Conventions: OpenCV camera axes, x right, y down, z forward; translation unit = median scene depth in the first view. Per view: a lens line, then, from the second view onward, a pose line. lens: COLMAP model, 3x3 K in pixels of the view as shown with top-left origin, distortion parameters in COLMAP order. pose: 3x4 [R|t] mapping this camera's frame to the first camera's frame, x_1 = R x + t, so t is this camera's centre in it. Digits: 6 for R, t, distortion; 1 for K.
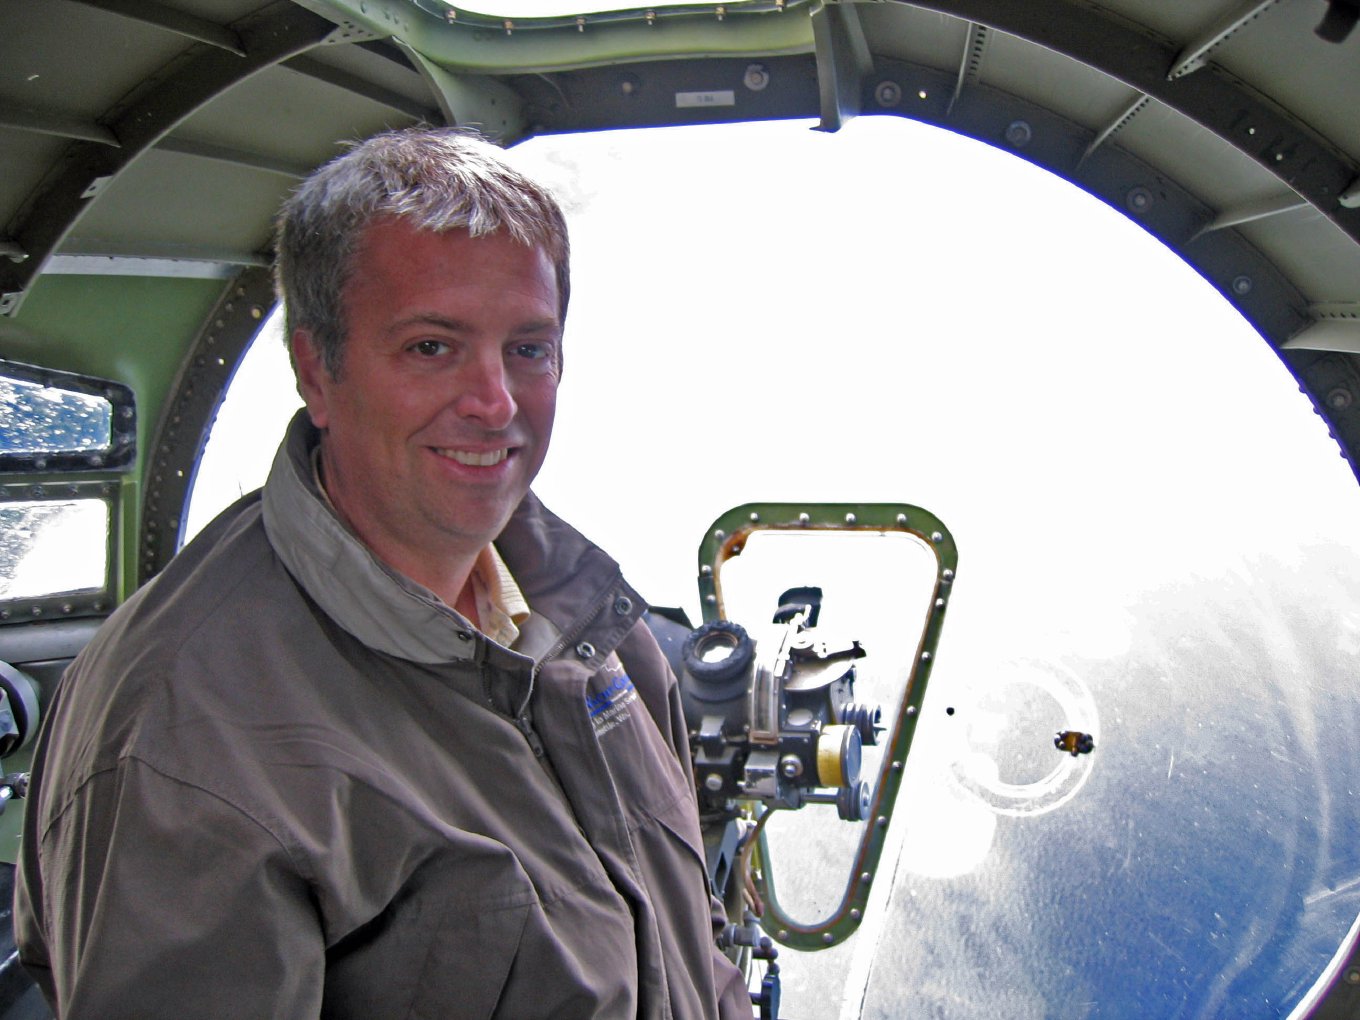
lens RADIAL K [[1407.6, 0, 680.0], [0, 1407.6, 510.0], [0, 0, 1]] dist [-0.039332, -0.011046]
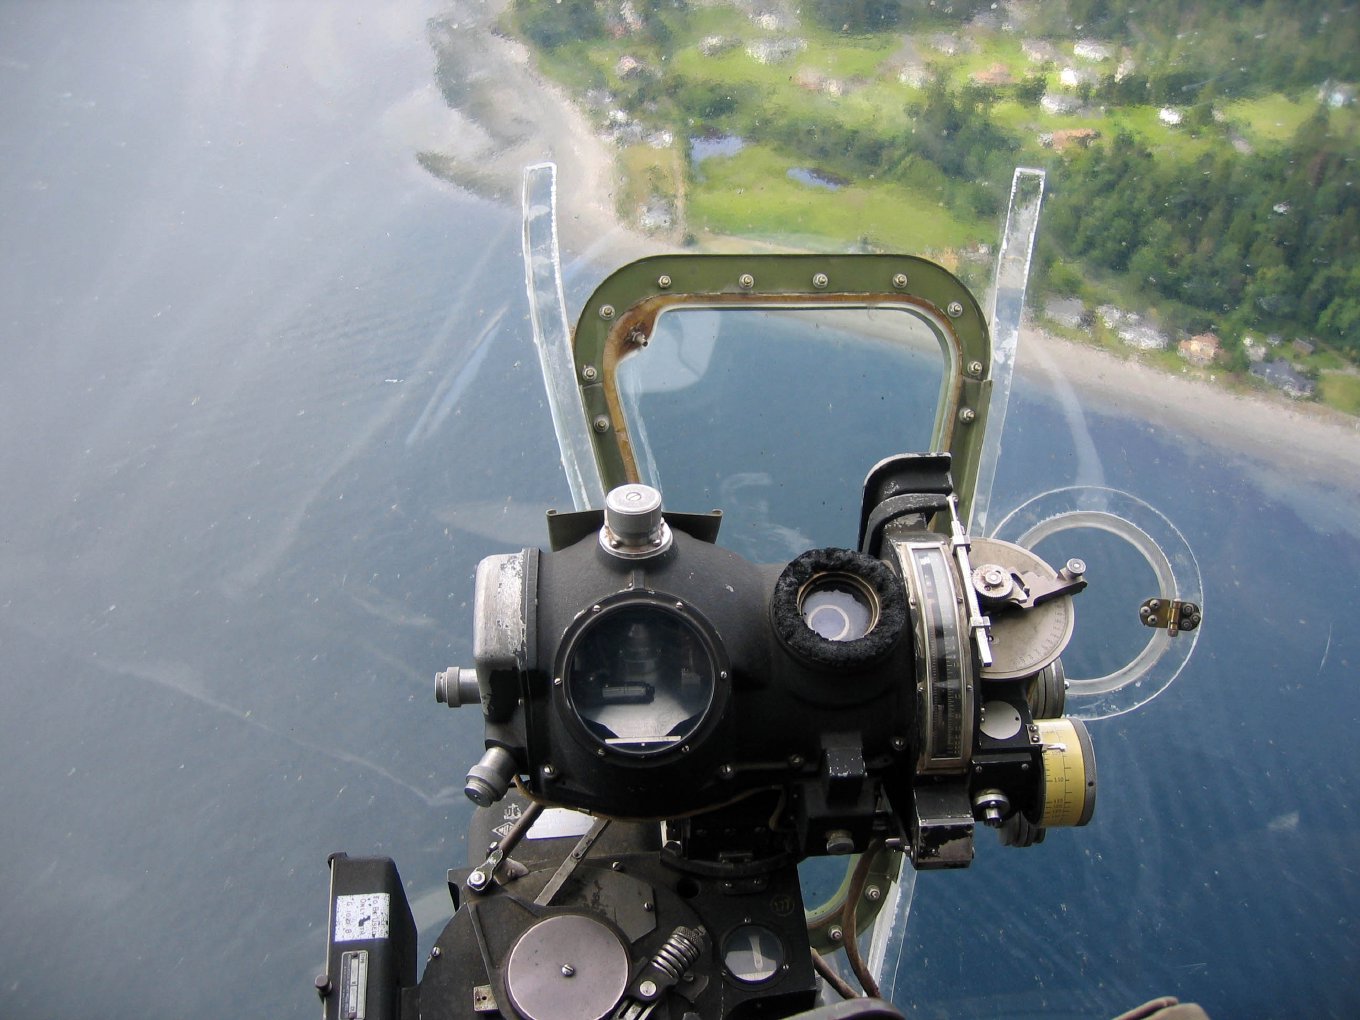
lens RADIAL K [[1407.6, 0, 680.0], [0, 1407.6, 510.0], [0, 0, 1]] dist [-0.039332, -0.011046]
pose [[0.917974, -0.103550, 0.382885, -0.188913], [-0.003661, 0.963068, 0.269234, -0.065519], [-0.396623, -0.248552, 0.883692, 0.469541]]
